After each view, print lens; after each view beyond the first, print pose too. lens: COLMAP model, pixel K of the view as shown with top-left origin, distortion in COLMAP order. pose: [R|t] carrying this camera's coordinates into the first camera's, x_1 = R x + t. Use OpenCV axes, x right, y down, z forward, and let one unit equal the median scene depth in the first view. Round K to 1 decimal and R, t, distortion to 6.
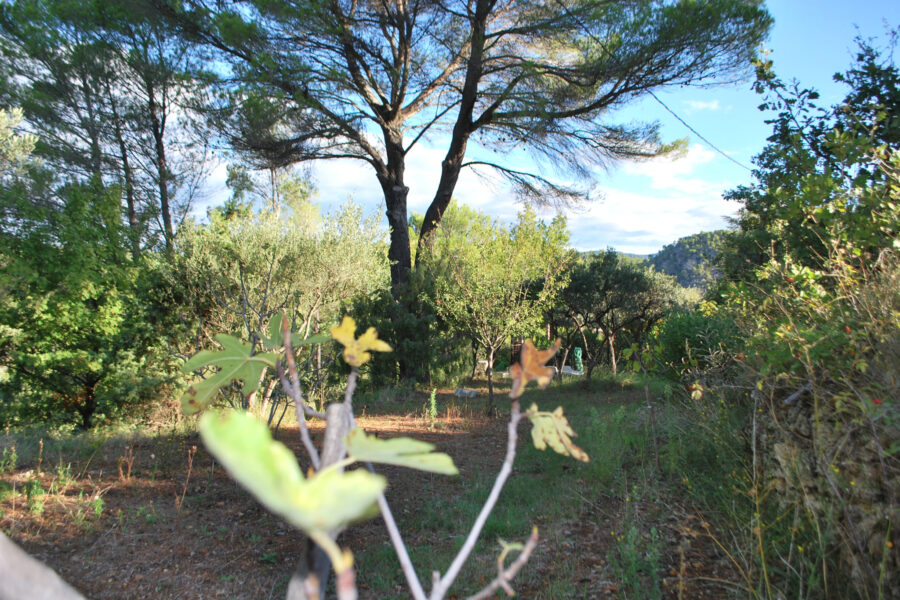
lens RADIAL K [[716.0, 0, 445.1], [0, 716.0, 302.1], [0, 0, 1]] dist [-0.082602, 0.012545]
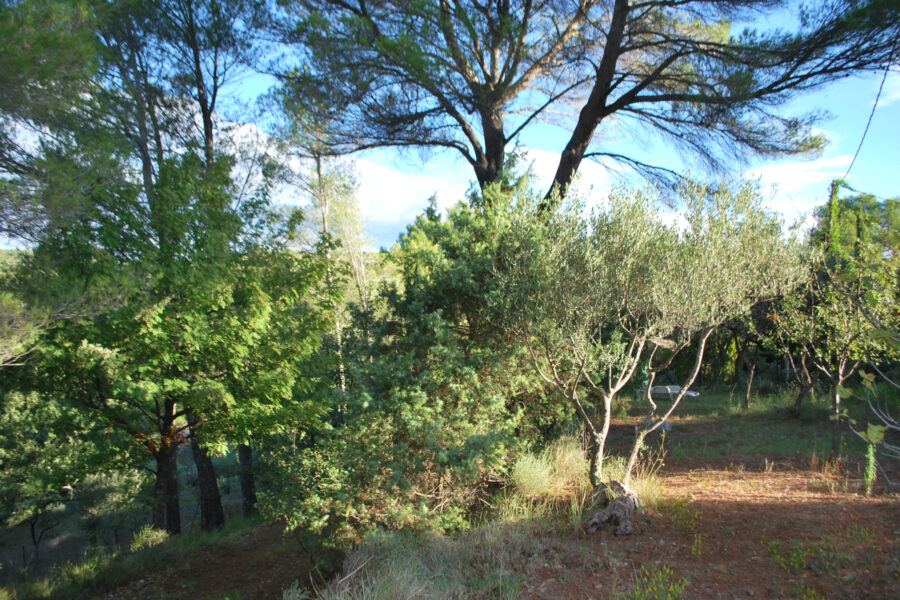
lens RADIAL K [[716.0, 0, 445.1], [0, 716.0, 302.1], [0, 0, 1]] dist [-0.082602, 0.012545]
pose [[0.992476, 0.003483, 0.122393, -0.281248], [-0.001348, 0.999846, -0.017519, 0.001903], [-0.122435, 0.017222, 0.992327, 0.185547]]
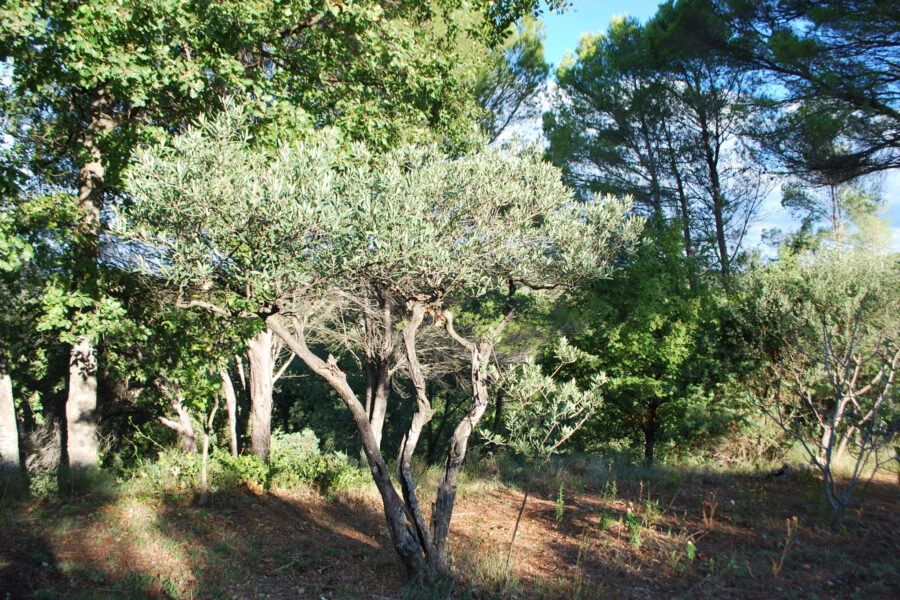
lens RADIAL K [[716.0, 0, 445.1], [0, 716.0, 302.1], [0, 0, 1]] dist [-0.082602, 0.012545]
pose [[0.741927, -0.008907, -0.670421, -0.013529], [-0.004780, 0.999816, -0.018574, -0.019456], [0.670464, 0.016985, 0.741748, -0.018240]]
